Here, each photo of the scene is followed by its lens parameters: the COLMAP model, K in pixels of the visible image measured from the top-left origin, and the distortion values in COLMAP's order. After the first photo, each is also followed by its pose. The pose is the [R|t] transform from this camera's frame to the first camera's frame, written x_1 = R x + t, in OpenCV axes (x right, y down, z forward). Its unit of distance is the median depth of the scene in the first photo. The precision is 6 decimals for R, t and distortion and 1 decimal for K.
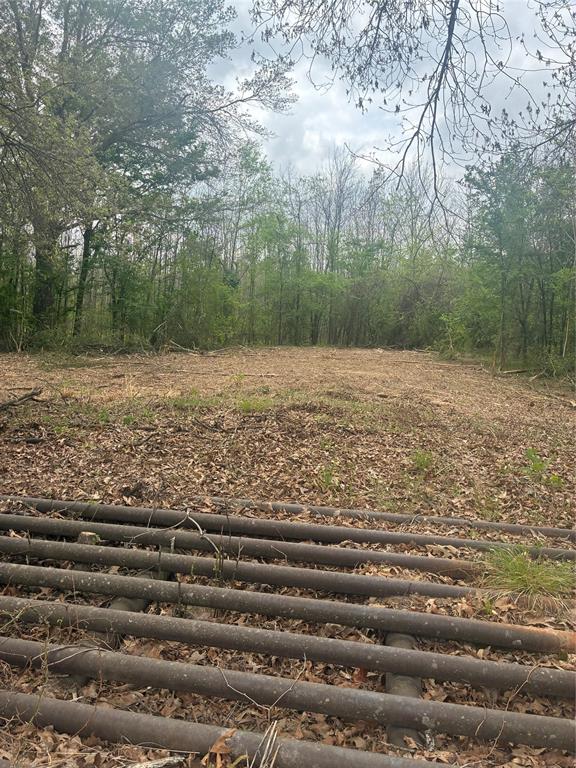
lens RADIAL K [[478.8, 0, 283.5], [0, 478.8, 382.6], [0, 0, 1]] dist [0.000255, -0.084878]
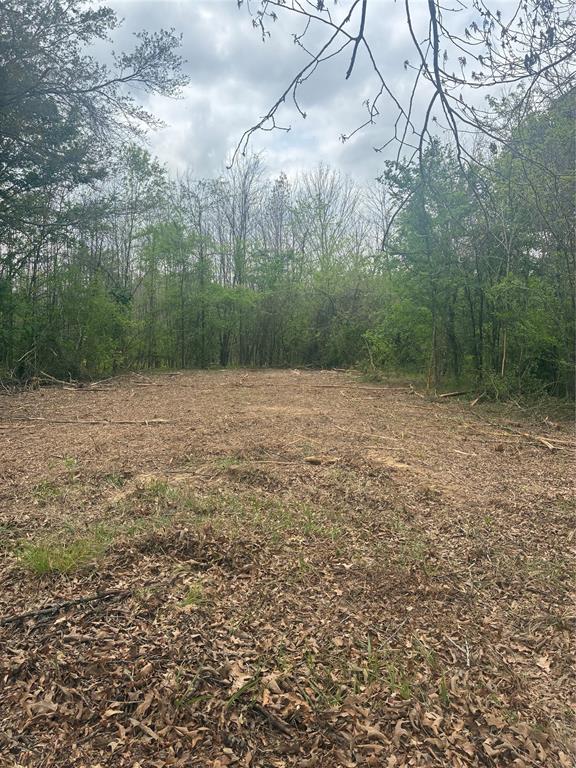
lens RADIAL K [[478.8, 0, 283.5], [0, 478.8, 382.6], [0, 0, 1]] dist [0.000255, -0.084878]
pose [[0.983414, -0.043880, 0.175989, 0.017130], [0.049317, 0.998428, -0.026638, -0.021566], [-0.174543, 0.034876, 0.984032, 0.111430]]
